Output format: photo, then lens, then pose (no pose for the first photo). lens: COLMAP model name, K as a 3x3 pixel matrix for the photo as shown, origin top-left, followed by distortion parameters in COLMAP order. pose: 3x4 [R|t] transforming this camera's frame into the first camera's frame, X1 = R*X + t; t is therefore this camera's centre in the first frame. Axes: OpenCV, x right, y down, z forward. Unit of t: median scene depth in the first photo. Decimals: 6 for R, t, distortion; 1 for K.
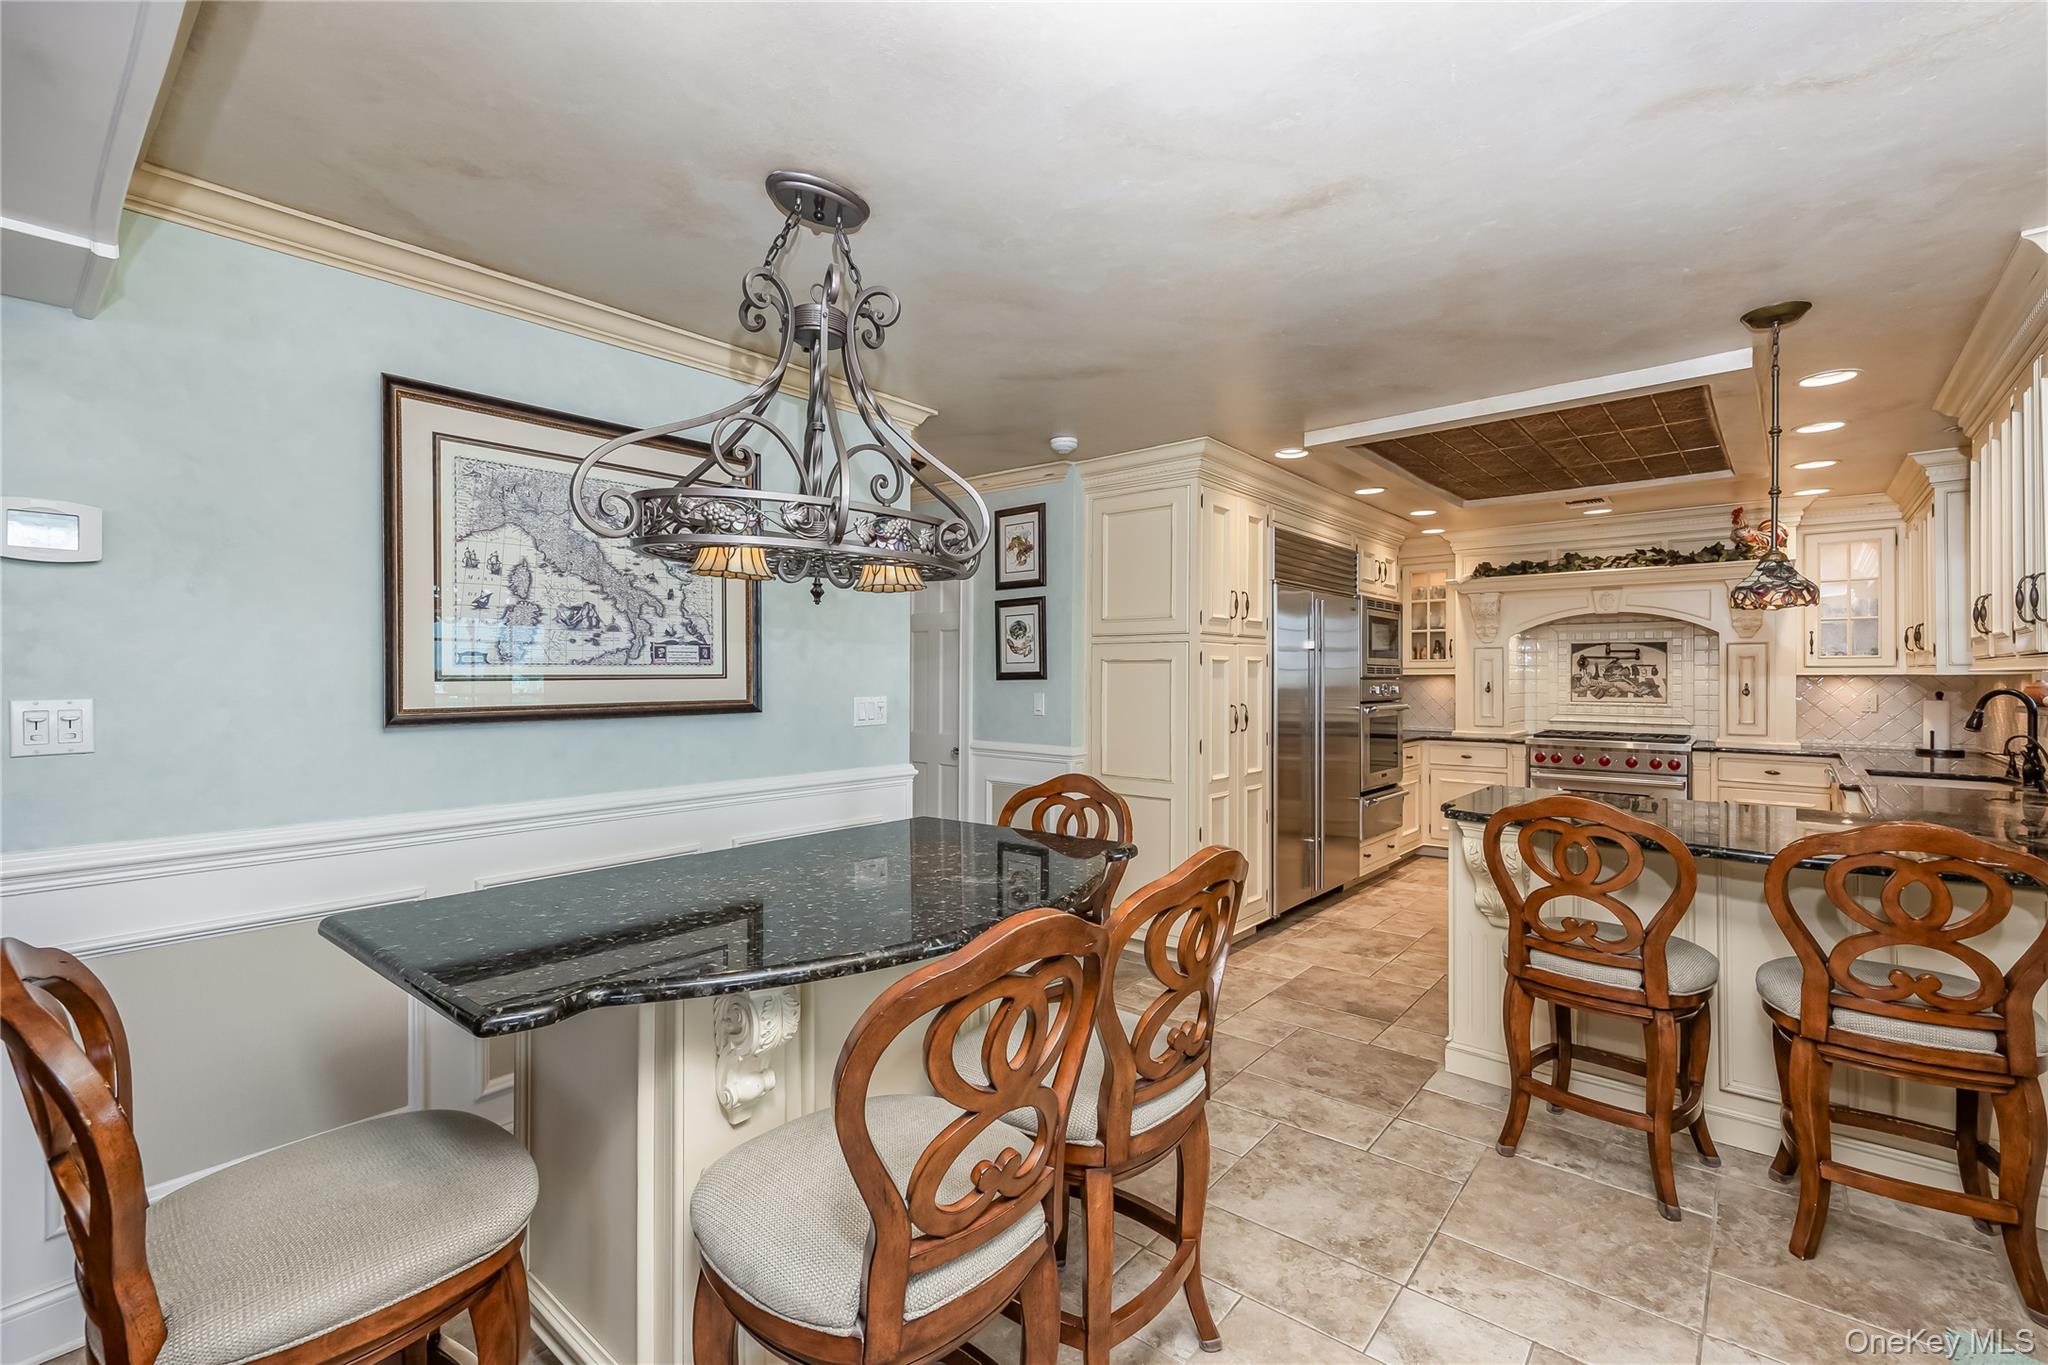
lens RADIAL K [[898.2, 0, 1022.5], [0, 898.2, 682.0], [0, 0, 1]] dist [-0.000671, -0.000129]
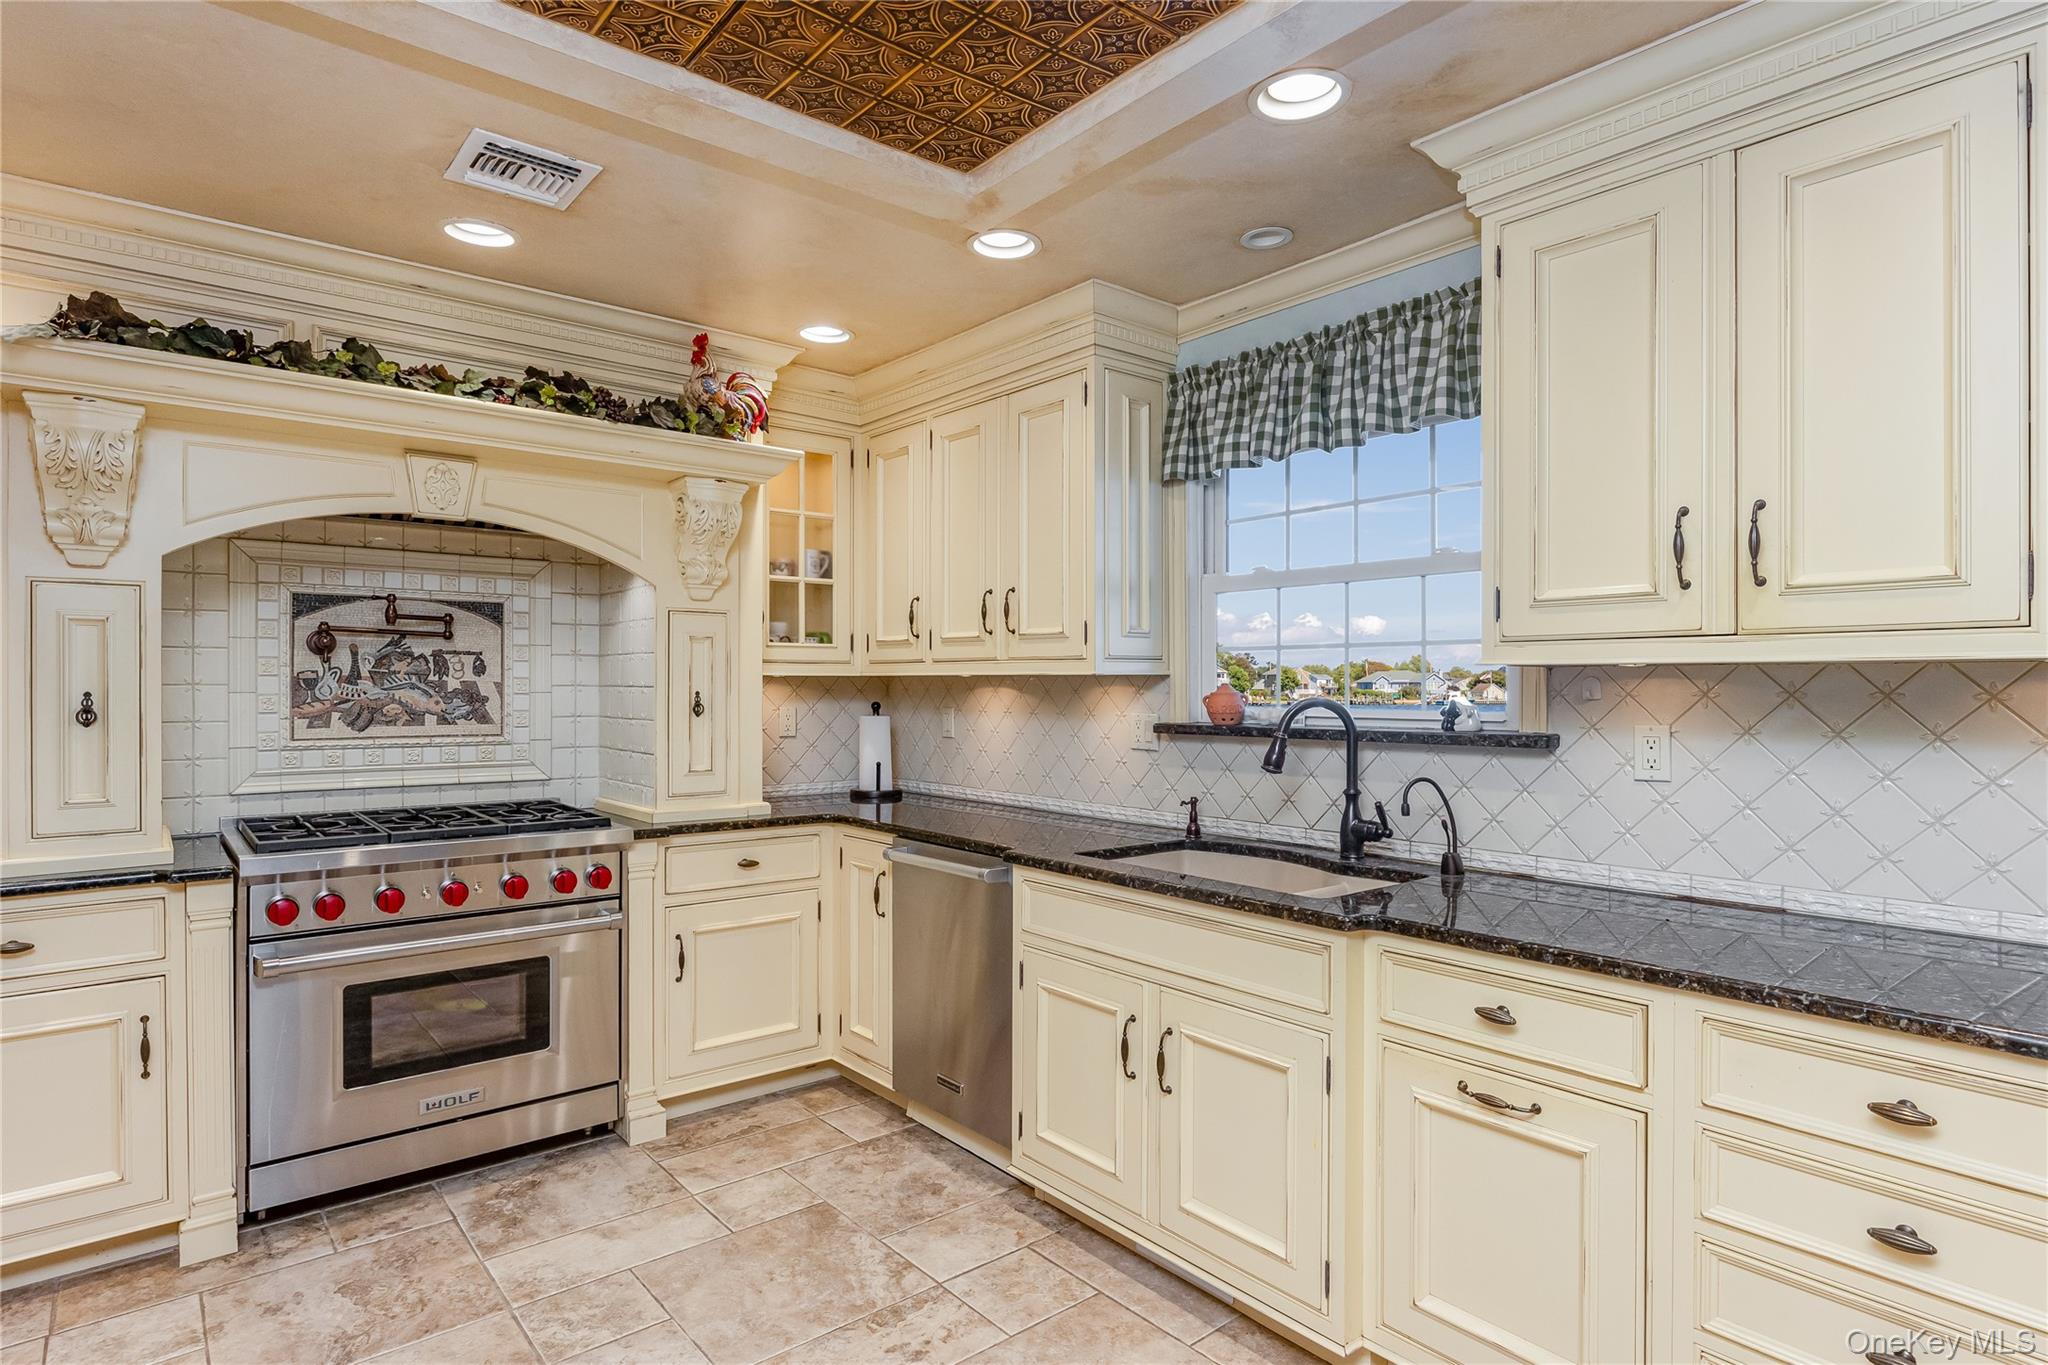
lens RADIAL K [[1075.3, 0, 1023.3], [0, 1075.3, 693.5], [0, 0, 1]] dist [-0.002764, -0.000352]
pose [[0.179172, -0.008390, 0.983782, 0.218645], [0.003756, 0.999962, 0.007844, -0.001256], [-0.983811, 0.002290, 0.179197, 0.633991]]
